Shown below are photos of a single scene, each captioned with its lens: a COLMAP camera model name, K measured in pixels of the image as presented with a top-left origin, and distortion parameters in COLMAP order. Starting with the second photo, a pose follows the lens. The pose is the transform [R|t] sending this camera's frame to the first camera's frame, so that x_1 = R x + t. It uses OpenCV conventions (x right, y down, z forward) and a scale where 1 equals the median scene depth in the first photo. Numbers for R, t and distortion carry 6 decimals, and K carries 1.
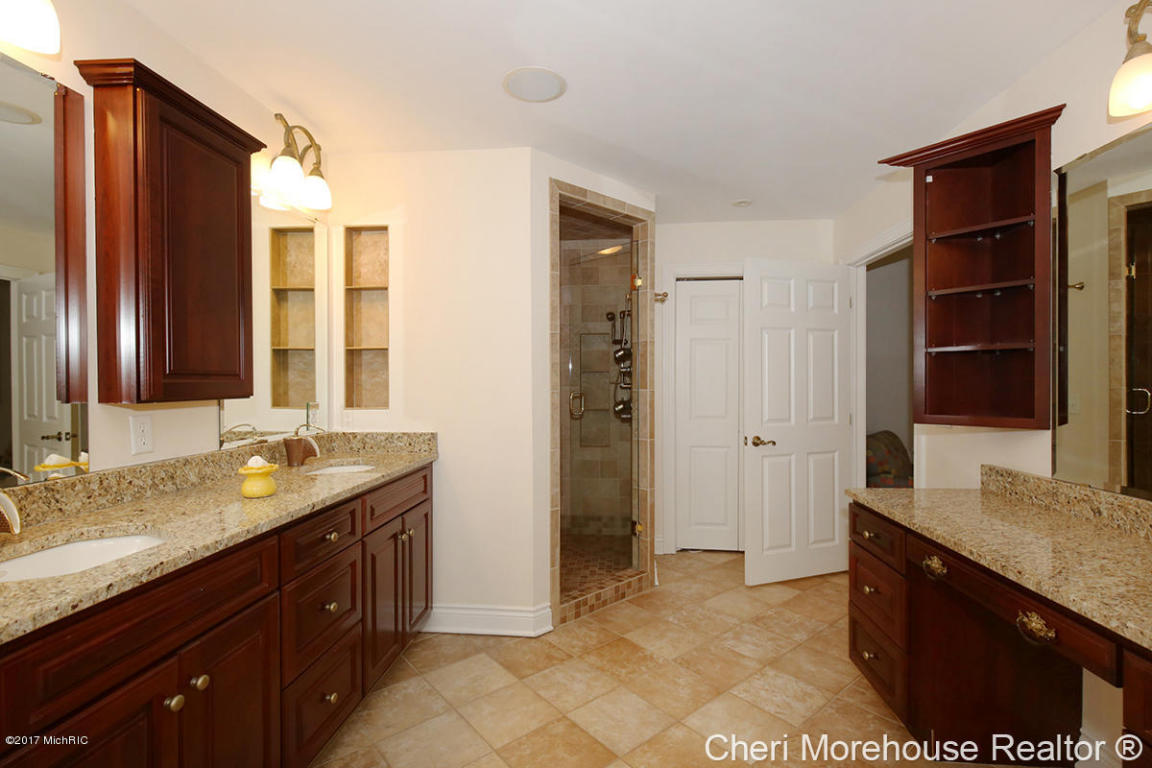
lens RADIAL K [[537.7, 0, 577.6], [0, 537.7, 383.9], [0, 0, 1]] dist [0.017718, 0.000342]
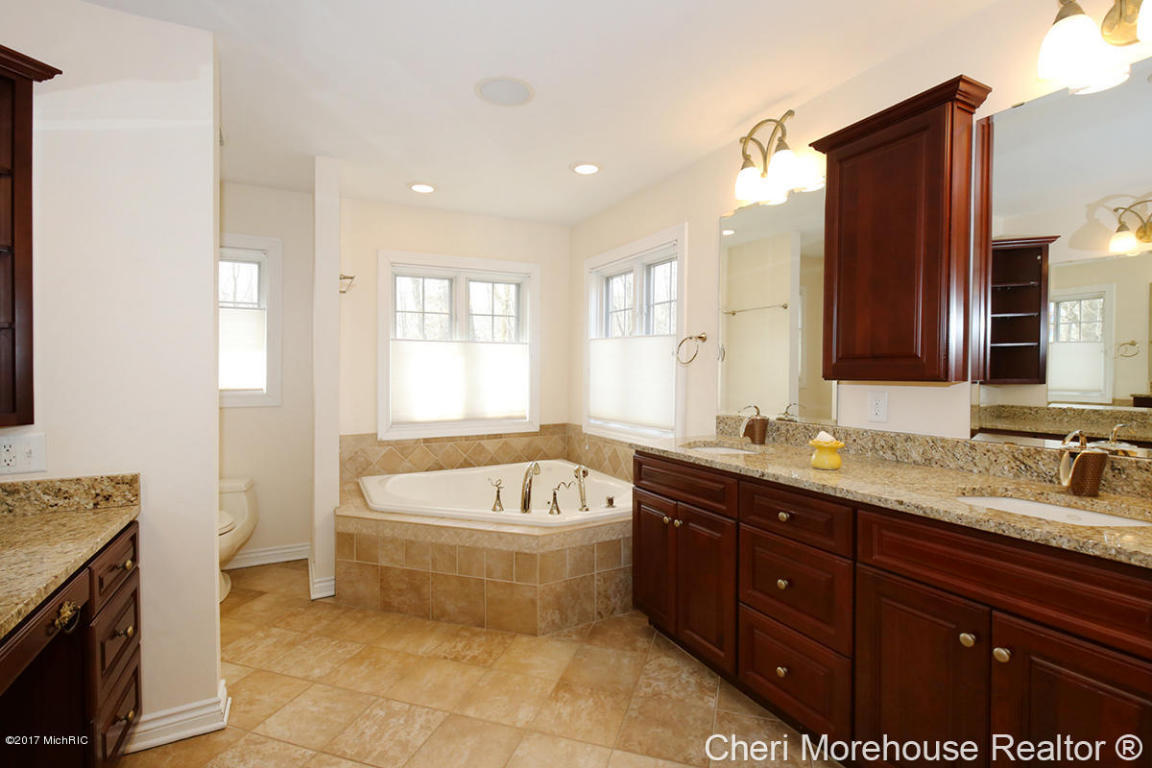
lens RADIAL K [[537.7, 0, 578.2], [0, 537.7, 380.3], [0, 0, 1]] dist [0.017718, 0.000342]
pose [[-0.840505, 0.016649, -0.541547, 0.417479], [0.003898, 0.999688, 0.024685, 0.002088], [0.541789, 0.018637, -0.840308, 1.652612]]
